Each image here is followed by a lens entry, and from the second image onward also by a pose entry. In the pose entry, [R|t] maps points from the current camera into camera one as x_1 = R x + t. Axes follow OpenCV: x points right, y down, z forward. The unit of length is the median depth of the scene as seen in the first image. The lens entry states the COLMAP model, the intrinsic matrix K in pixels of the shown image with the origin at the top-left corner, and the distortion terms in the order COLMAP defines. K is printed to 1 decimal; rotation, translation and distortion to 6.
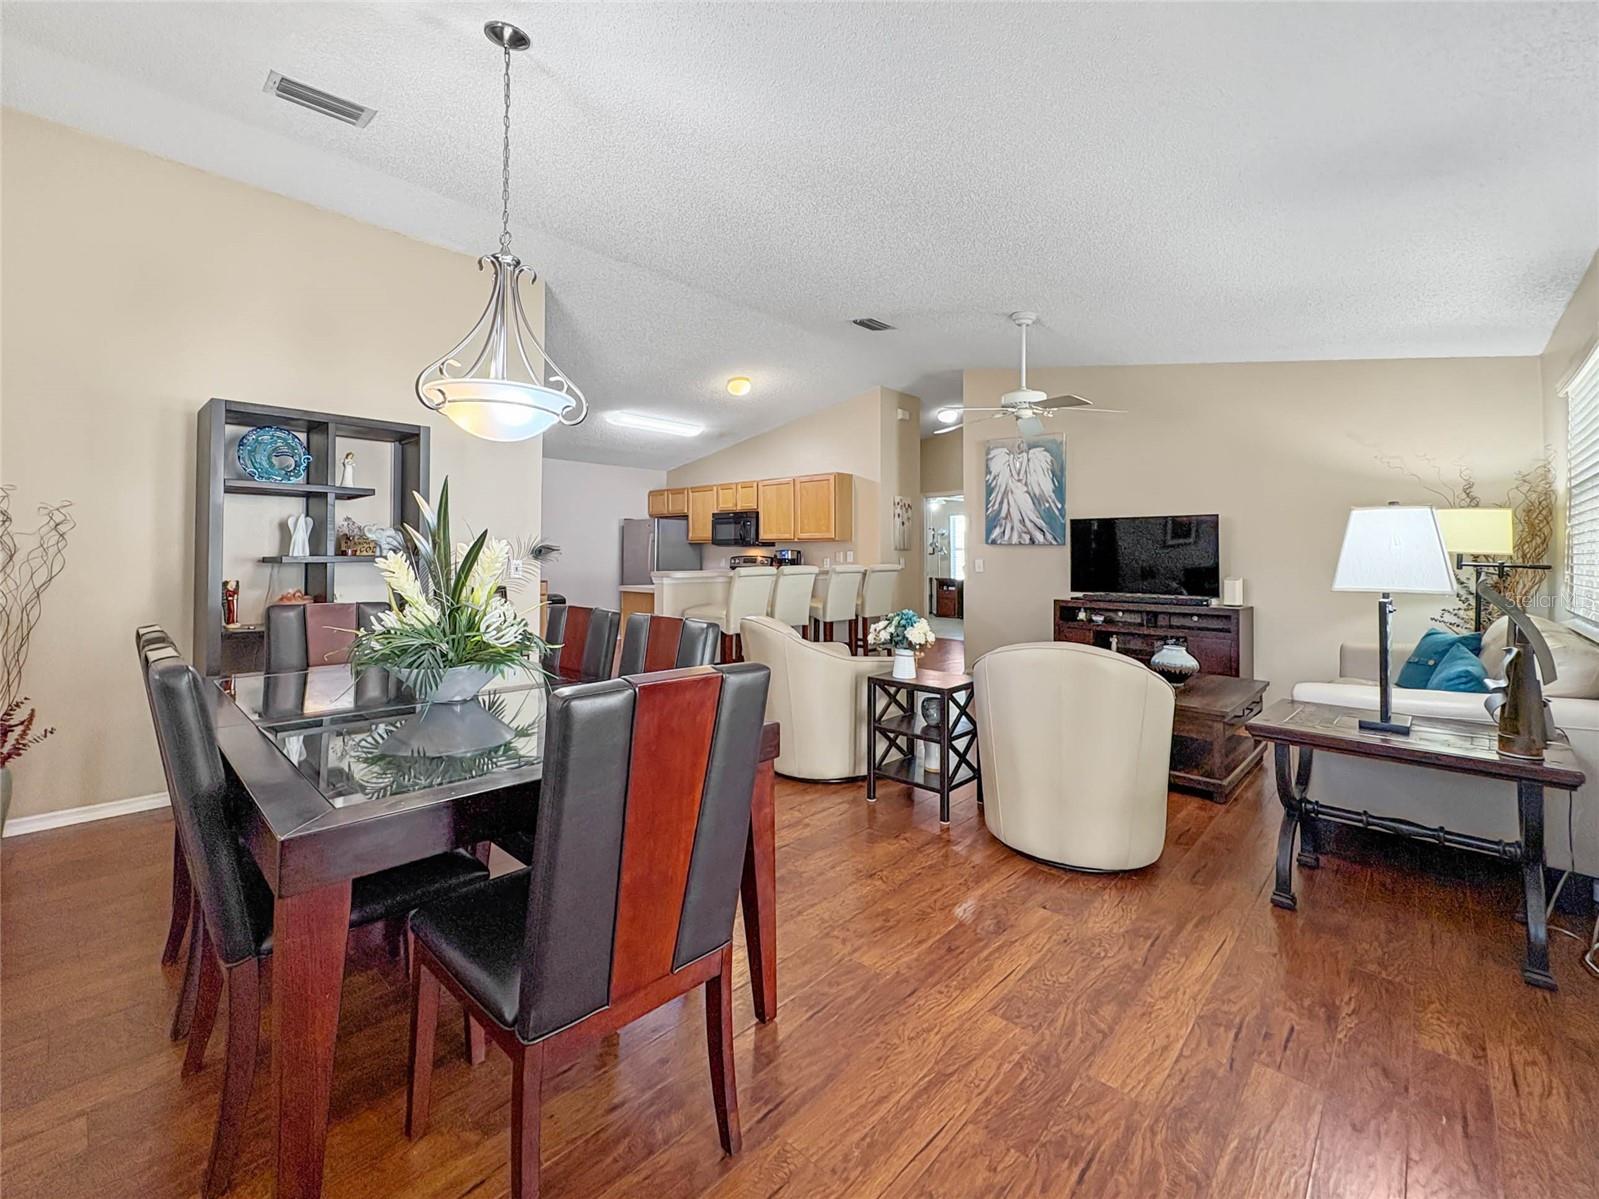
lens RADIAL K [[685.9, 0, 807.1], [0, 685.9, 593.5], [0, 0, 1]] dist [-0.002725, 0.000045]
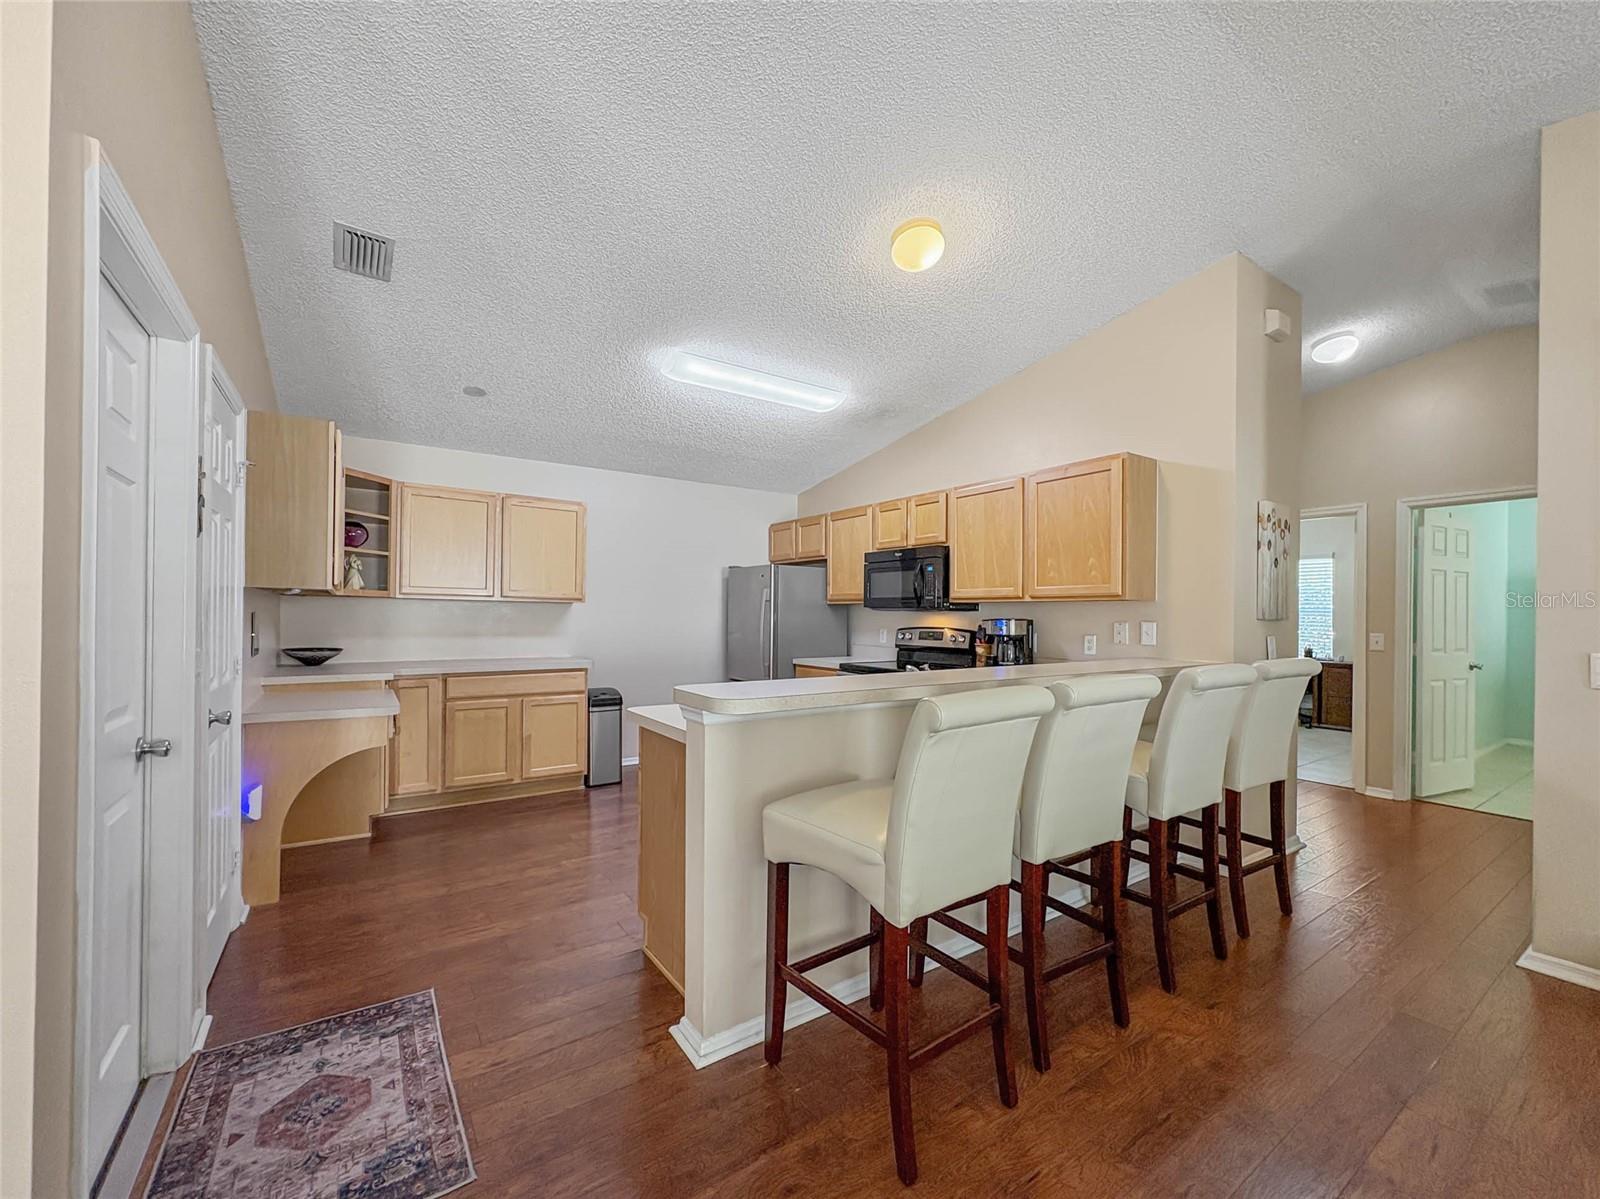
lens RADIAL K [[686.3, 0, 802.8], [0, 686.3, 604.9], [0, 0, 1]] dist [-0.002725, 0.000045]
pose [[0.970552, -0.007234, -0.240781, -0.053314], [-0.007226, 0.998225, -0.059115, -0.041797], [0.240782, 0.059114, 0.968777, 0.458575]]
